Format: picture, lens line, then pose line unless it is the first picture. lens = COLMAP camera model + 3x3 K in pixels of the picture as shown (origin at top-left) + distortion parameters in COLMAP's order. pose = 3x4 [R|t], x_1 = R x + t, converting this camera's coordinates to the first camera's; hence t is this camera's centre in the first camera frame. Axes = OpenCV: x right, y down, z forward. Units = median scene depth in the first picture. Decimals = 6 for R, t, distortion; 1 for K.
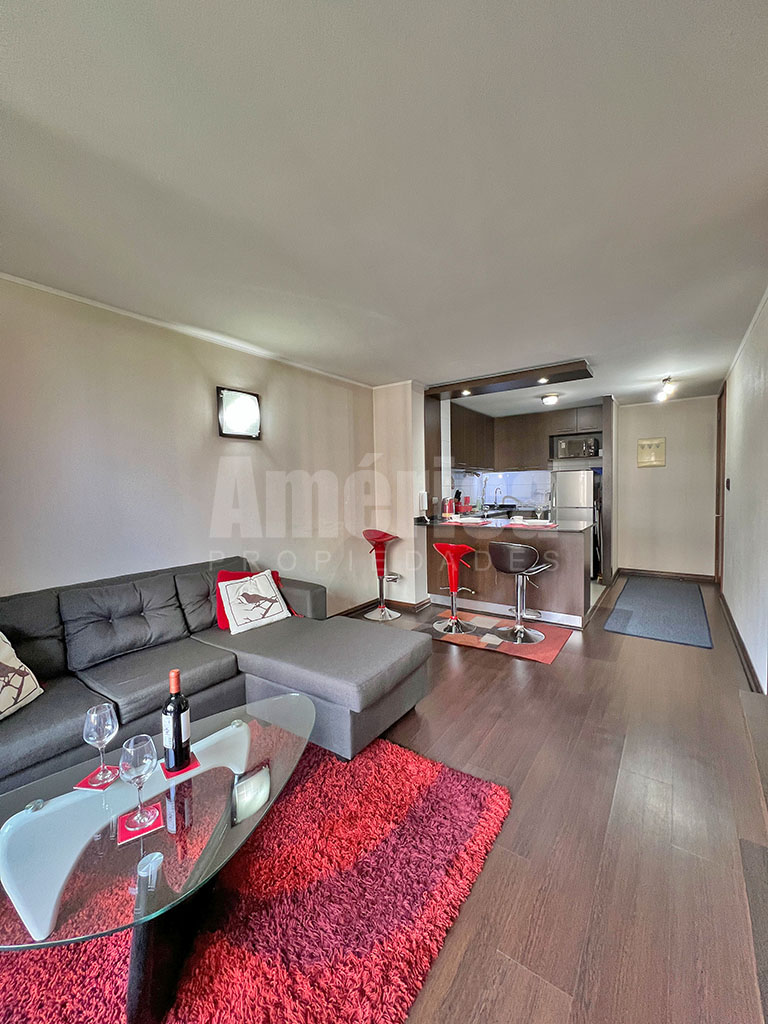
lens RADIAL K [[407.9, 0, 385.3], [0, 407.9, 505.4], [0, 0, 1]] dist [-0.003858, 0.001561]
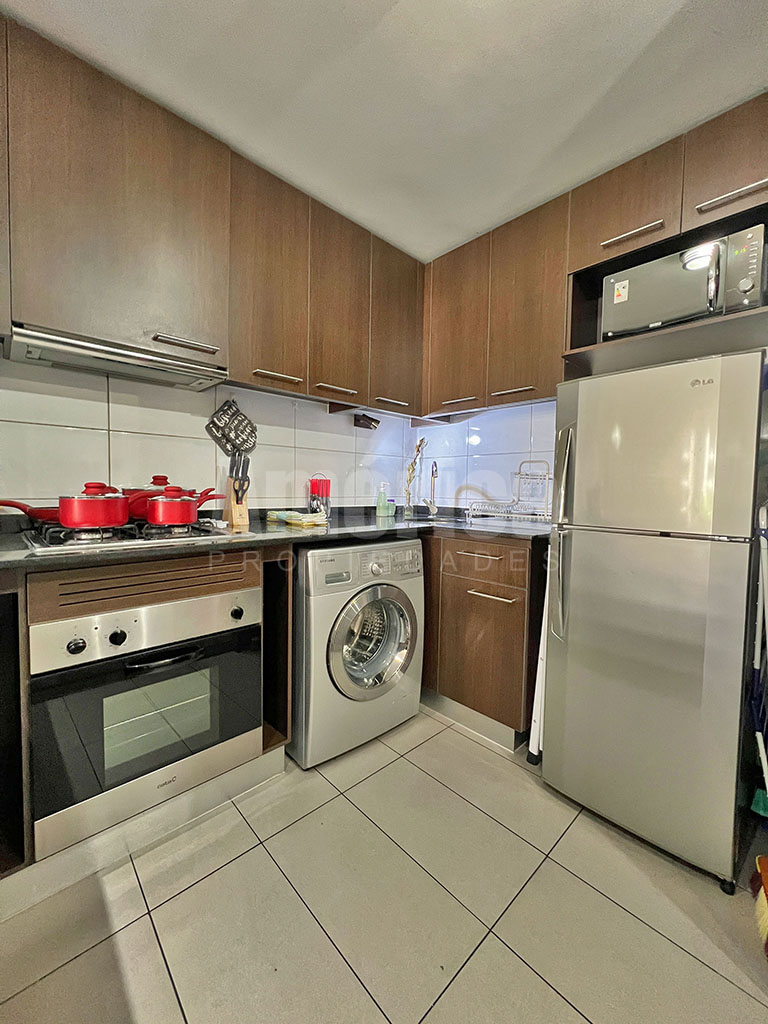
lens RADIAL K [[407.9, 0, 388.1], [0, 407.9, 507.5], [0, 0, 1]] dist [-0.003858, 0.001561]
pose [[0.980862, 0.046310, -0.189114, 0.742354], [-0.045449, 0.998927, 0.008886, -0.008718], [0.189323, -0.000121, 0.981915, 1.537283]]
